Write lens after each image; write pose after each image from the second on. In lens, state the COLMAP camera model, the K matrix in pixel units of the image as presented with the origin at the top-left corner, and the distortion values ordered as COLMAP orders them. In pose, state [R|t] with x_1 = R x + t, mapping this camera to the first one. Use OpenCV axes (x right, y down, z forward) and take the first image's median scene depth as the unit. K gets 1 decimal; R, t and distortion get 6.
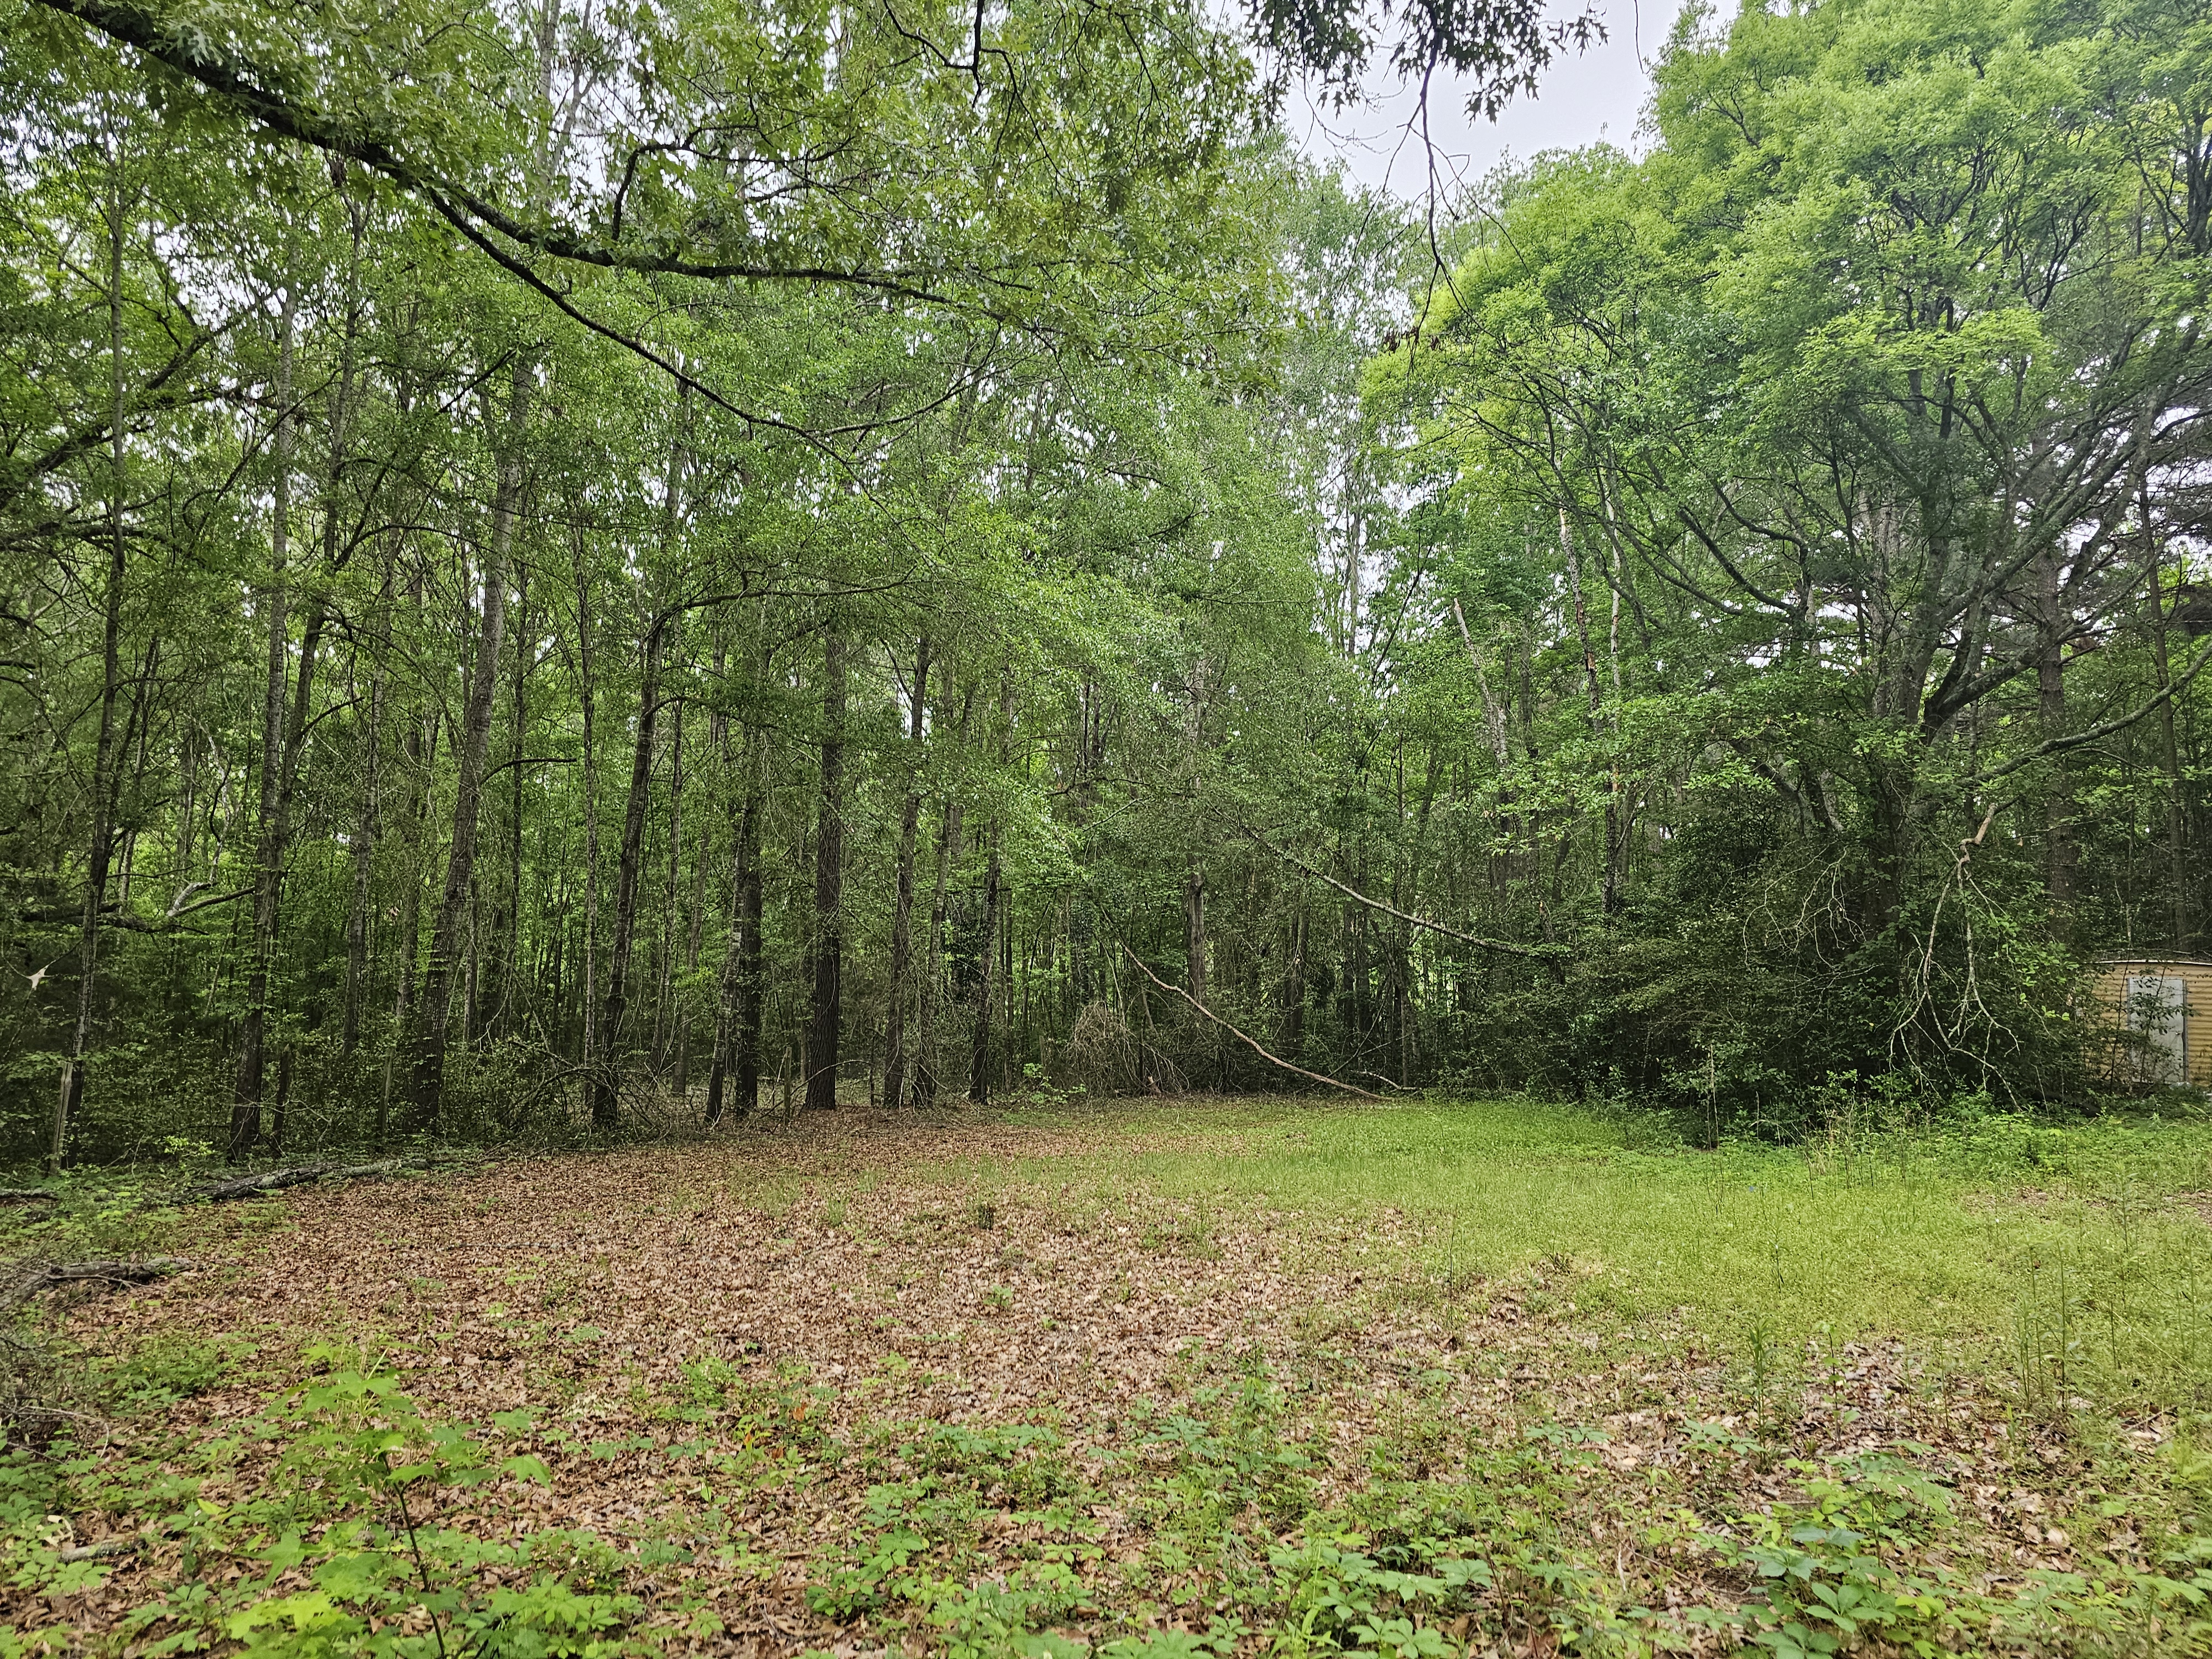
lens RADIAL K [[1481.6, 0, 1126.6], [0, 1481.6, 839.3], [0, 0, 1]] dist [0.061382, -0.064503]
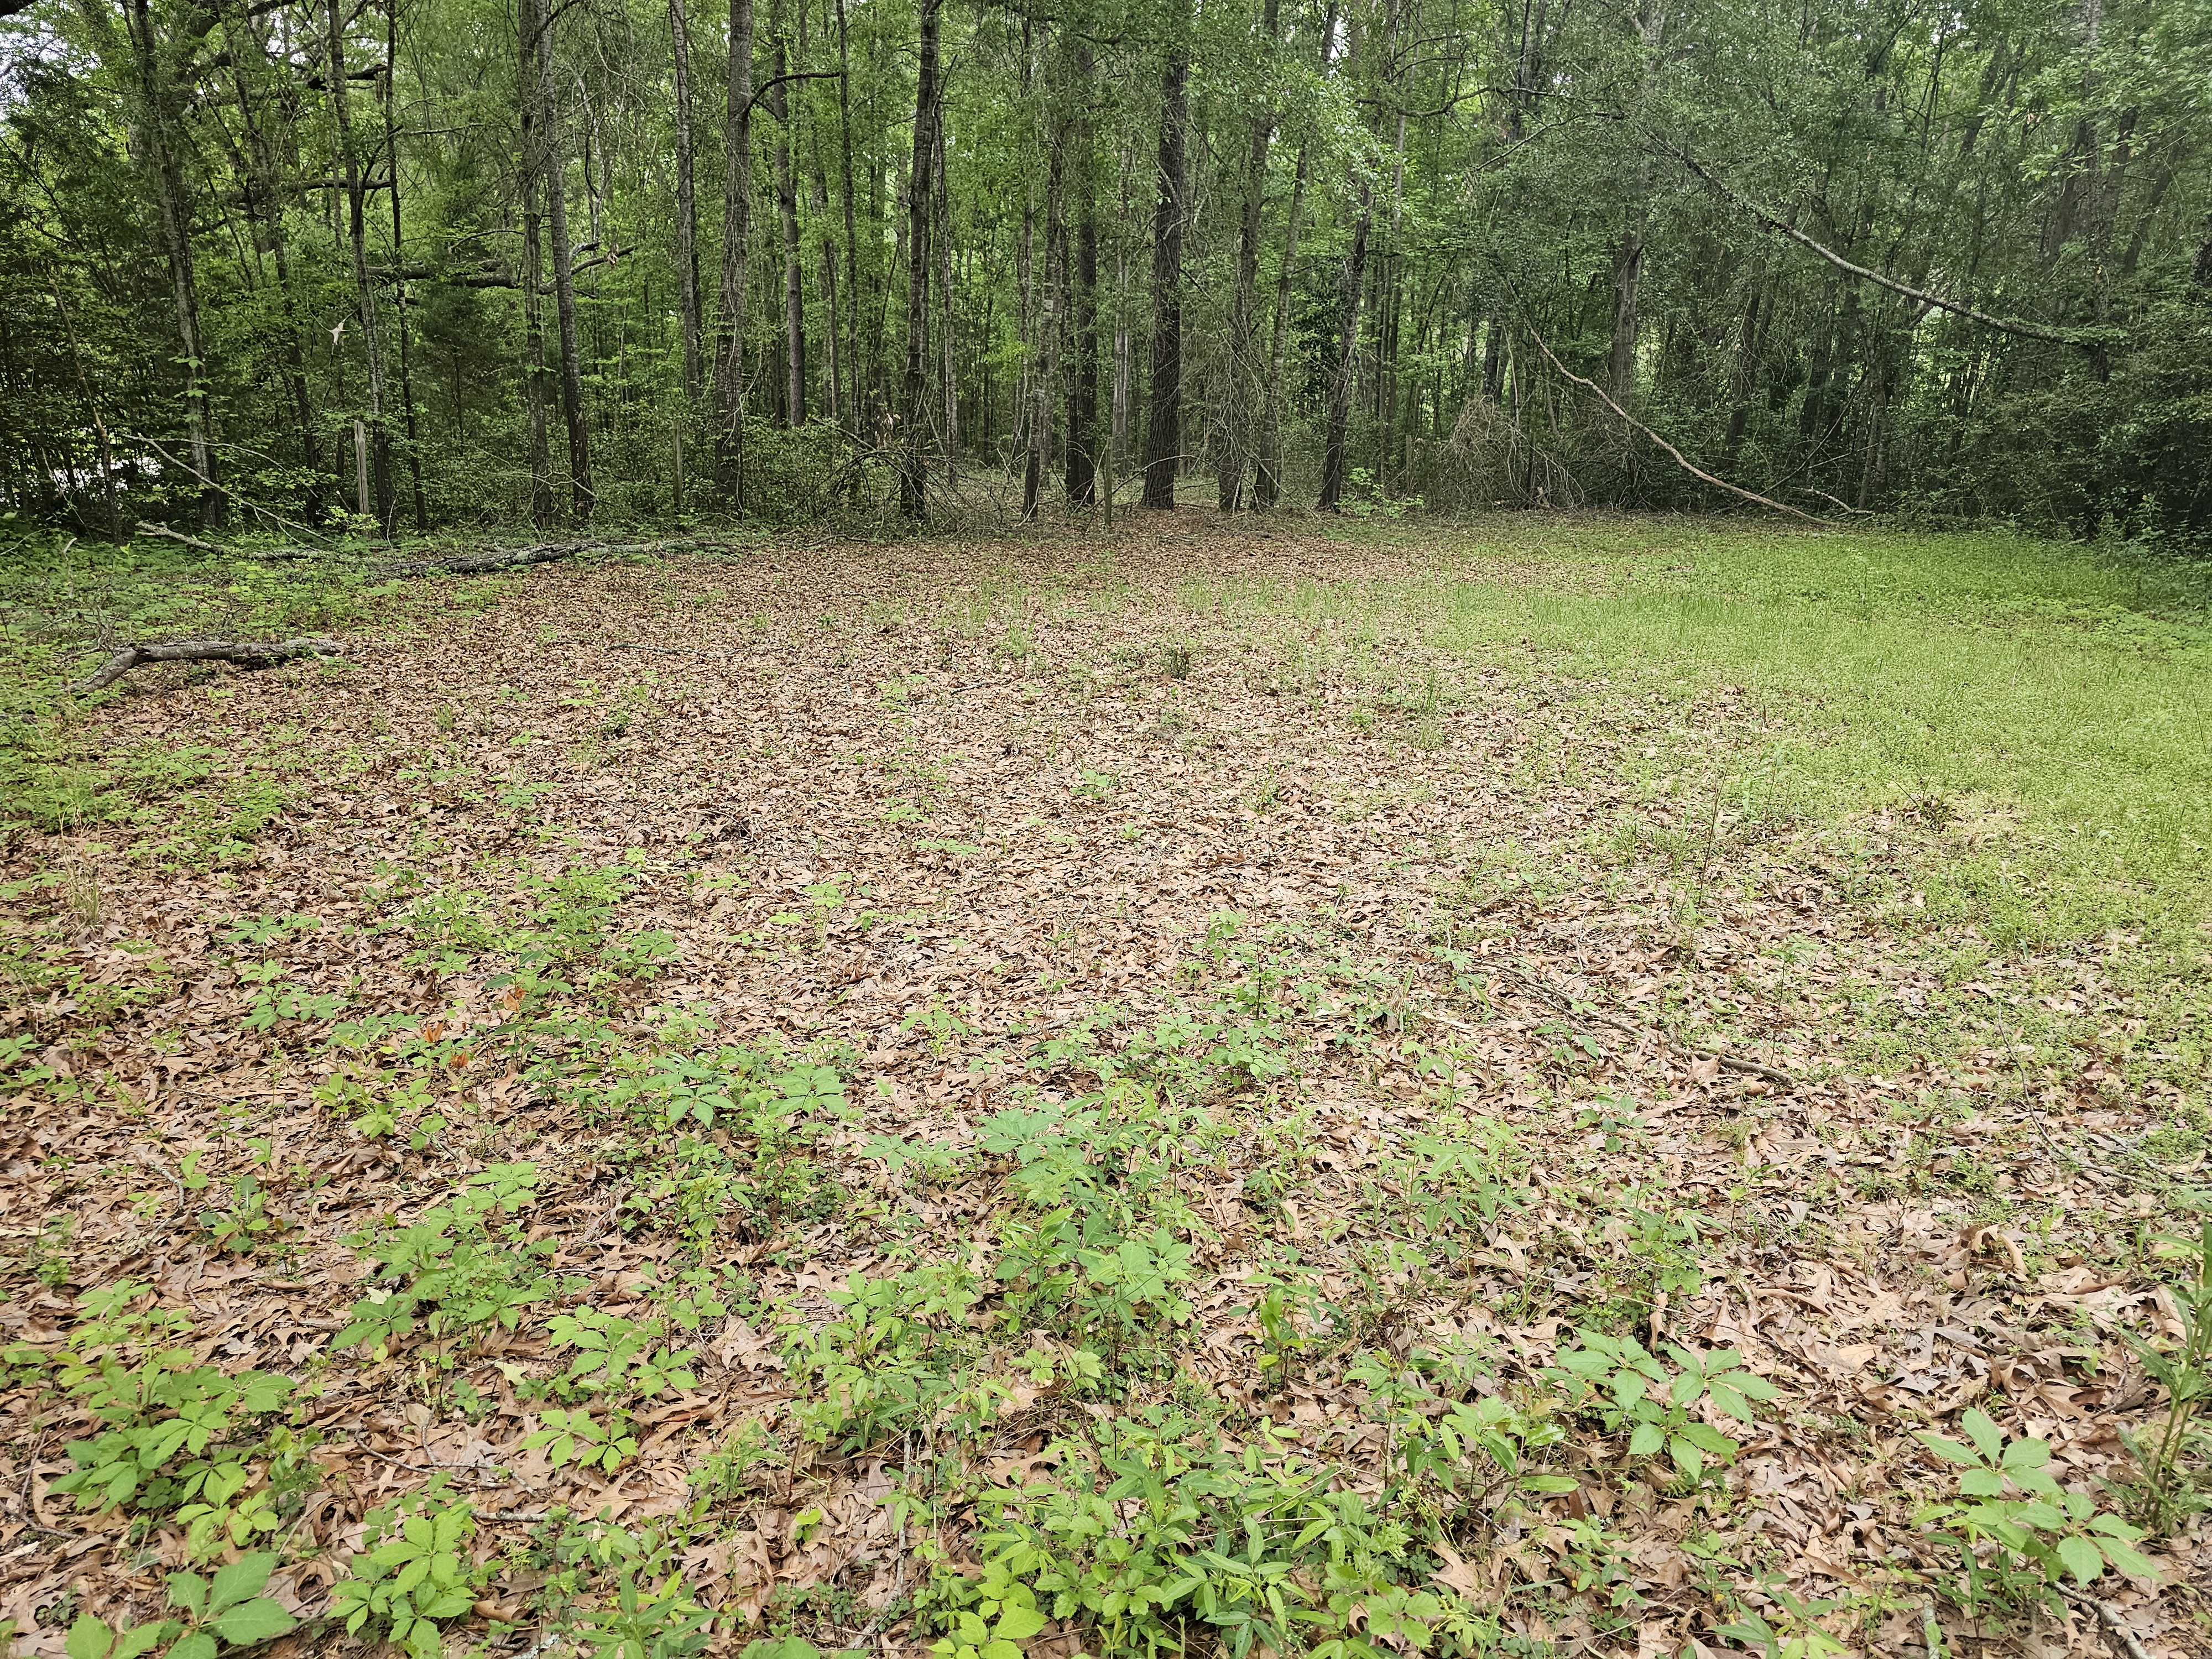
lens RADIAL K [[1481.6, 0, 1126.6], [0, 1481.6, 839.3], [0, 0, 1]] dist [0.061382, -0.064503]
pose [[0.960206, 0.103191, -0.259530, 0.061056], [0.005803, 0.921669, 0.387933, 0.019705], [0.279232, -0.374001, 0.884394, 0.158061]]
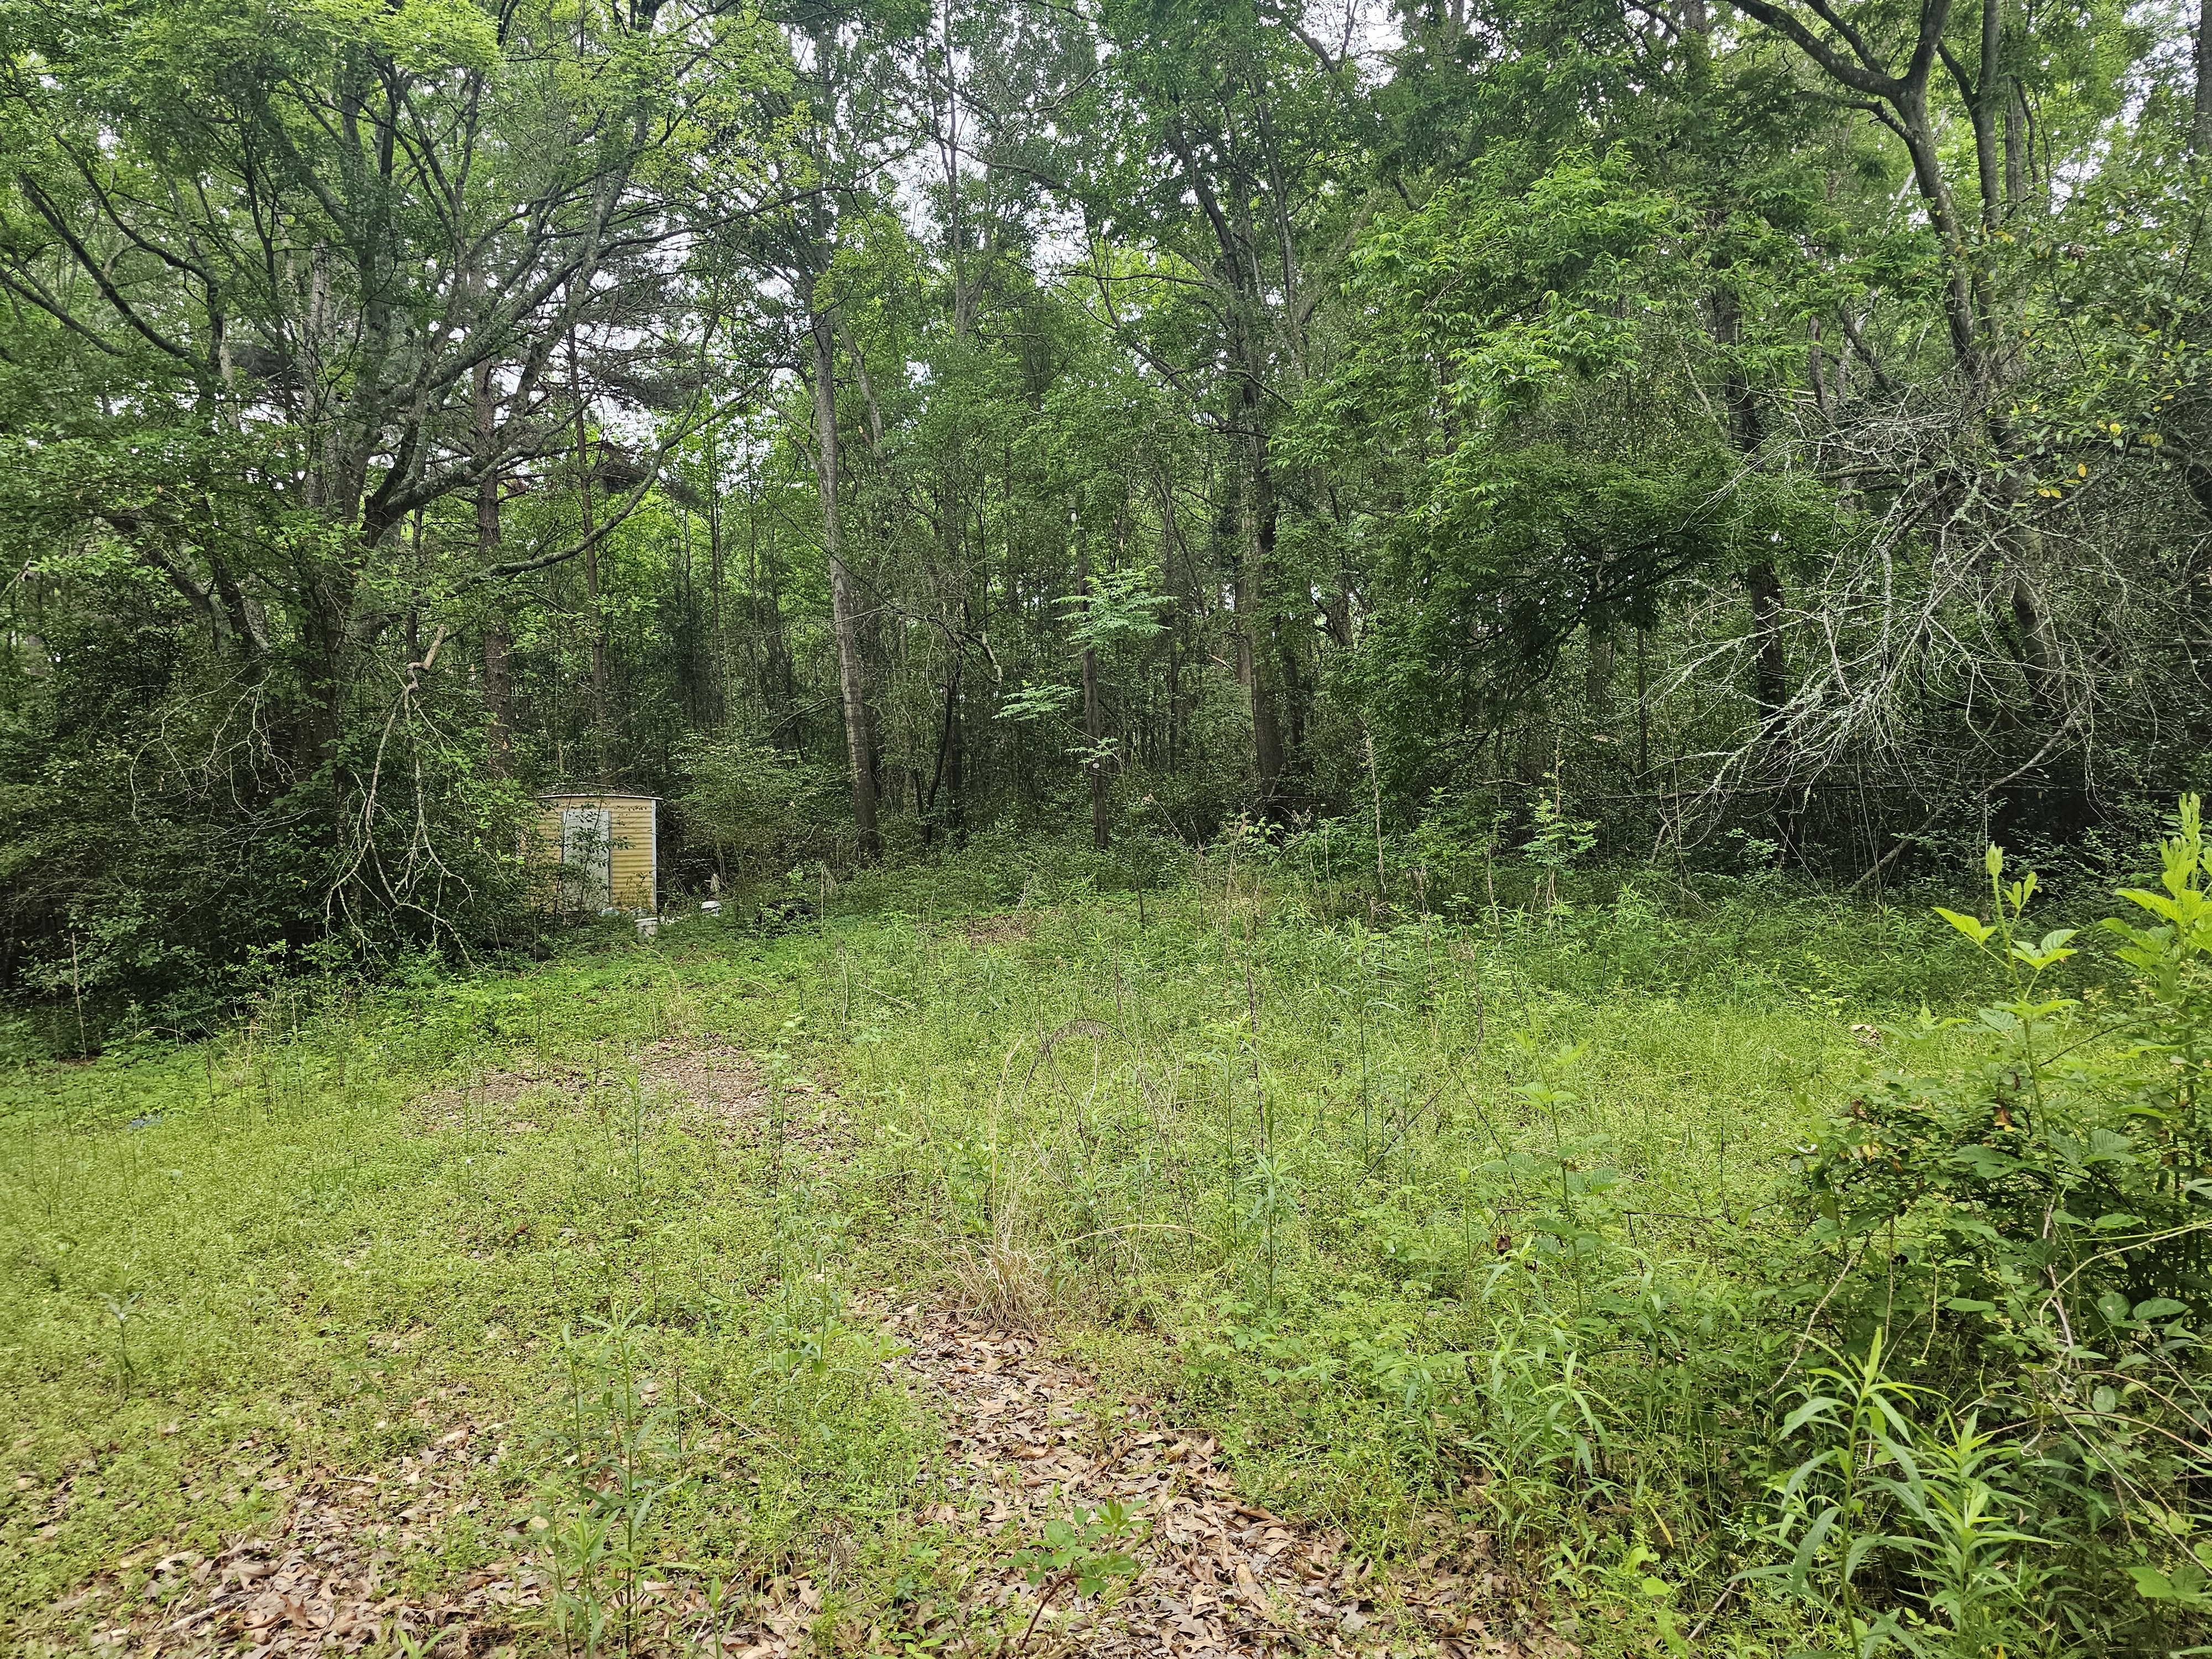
lens RADIAL K [[1486.7, 0, 1110.5], [0, 1486.7, 817.5], [0, 0, 1]] dist [0.062228, -0.063104]
pose [[0.582666, -0.039922, 0.811731, 0.080359], [-0.035643, 0.996577, 0.074598, 0.009558], [-0.811930, -0.072398, 0.579248, 0.154532]]
